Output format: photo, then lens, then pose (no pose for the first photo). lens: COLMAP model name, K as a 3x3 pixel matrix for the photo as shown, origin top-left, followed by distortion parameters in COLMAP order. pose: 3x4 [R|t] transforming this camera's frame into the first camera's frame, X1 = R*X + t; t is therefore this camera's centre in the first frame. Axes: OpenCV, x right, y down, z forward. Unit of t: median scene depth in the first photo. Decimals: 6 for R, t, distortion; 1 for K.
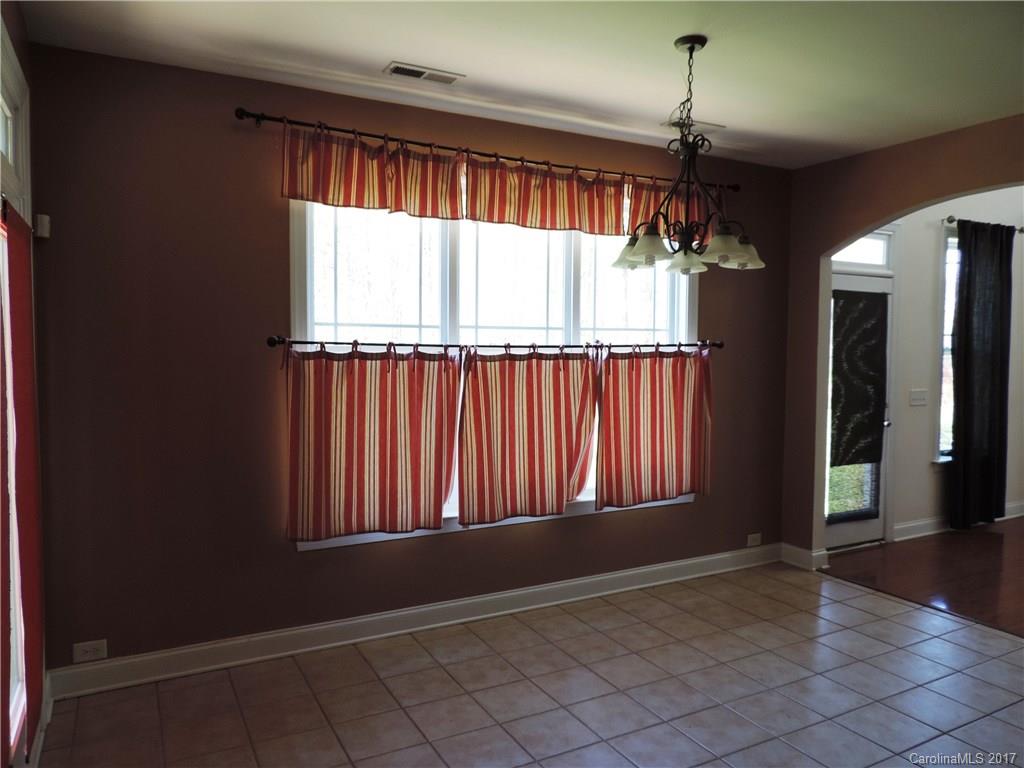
lens RADIAL K [[730.4, 0, 516.0], [0, 730.4, 393.7], [0, 0, 1]] dist [-0.021561, 0.013123]
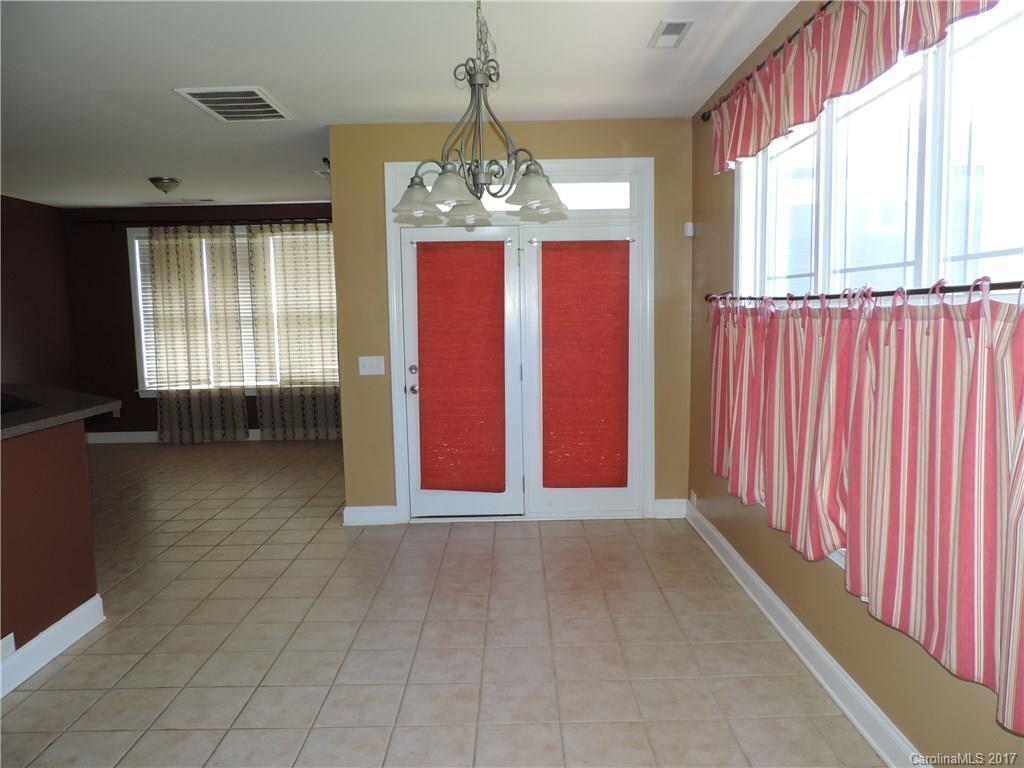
lens RADIAL K [[730.4, 0, 507.6], [0, 730.4, 379.9], [0, 0, 1]] dist [-0.021561, 0.013123]
pose [[-0.476241, 0.100516, -0.873551, 0.638642], [-0.035472, 0.990440, 0.133305, -0.059263], [0.878599, 0.094472, -0.468123, 0.913125]]
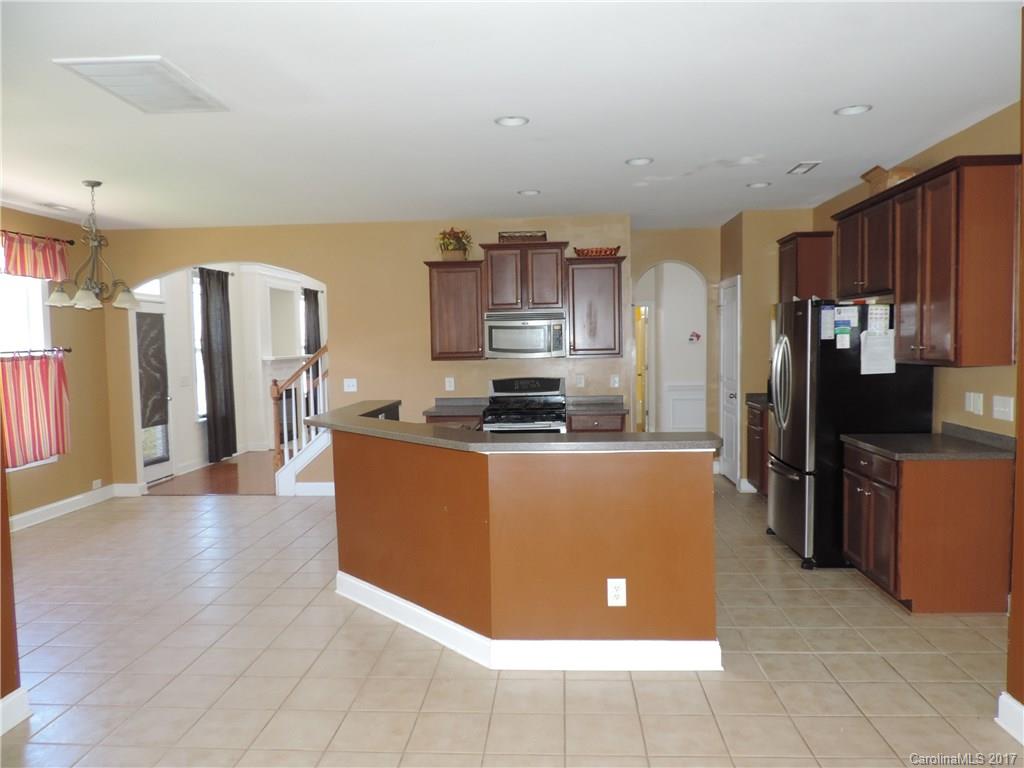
lens RADIAL K [[730.4, 0, 518.4], [0, 730.4, 387.2], [0, 0, 1]] dist [-0.021561, 0.013123]
pose [[0.526501, -0.063342, 0.847812, -0.438496], [0.067975, 0.997164, 0.032287, 0.019337], [-0.847453, 0.040631, 0.529314, -0.476026]]
